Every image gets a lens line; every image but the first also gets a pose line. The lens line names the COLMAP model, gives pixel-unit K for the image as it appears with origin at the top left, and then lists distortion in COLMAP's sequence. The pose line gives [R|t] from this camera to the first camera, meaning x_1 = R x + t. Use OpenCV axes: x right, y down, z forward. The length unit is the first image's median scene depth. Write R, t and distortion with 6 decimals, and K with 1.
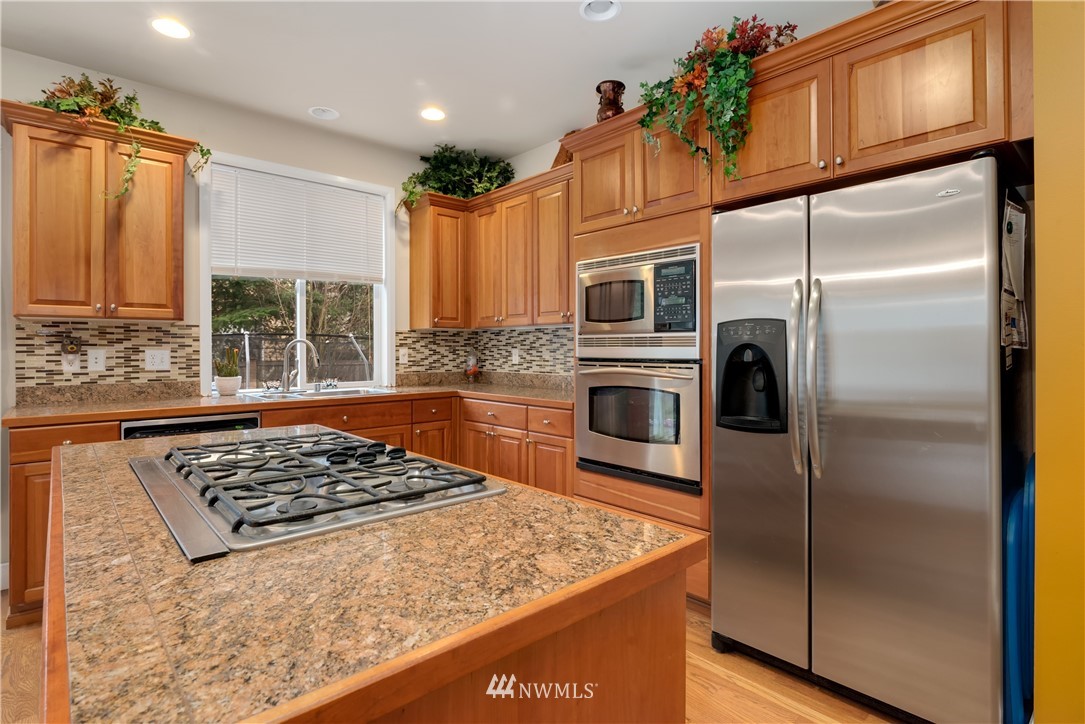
lens RADIAL K [[526.5, 0, 538.9], [0, 526.5, 356.4], [0, 0, 1]] dist [0.023019, -0.000685]
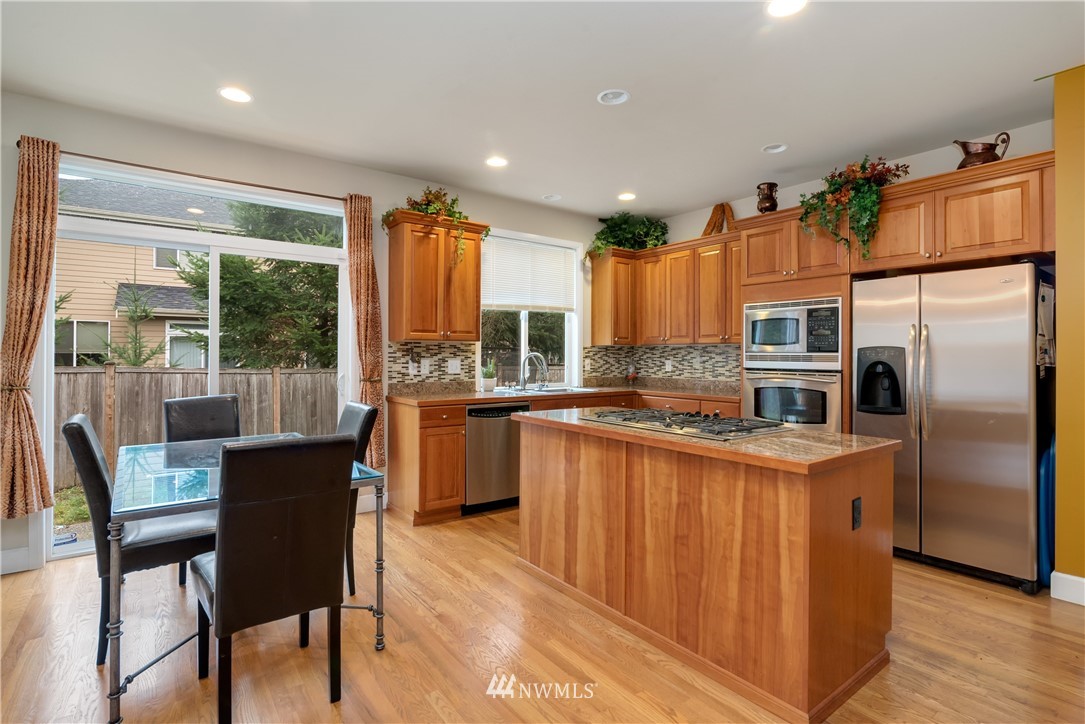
lens RADIAL K [[526.5, 0, 546.1], [0, 526.5, 360.6], [0, 0, 1]] dist [0.023019, -0.000685]
pose [[0.998399, 0.007943, -0.055998, -0.404561], [-0.008180, 0.999958, -0.004012, -0.007677], [0.055963, 0.004464, 0.998423, -0.527191]]
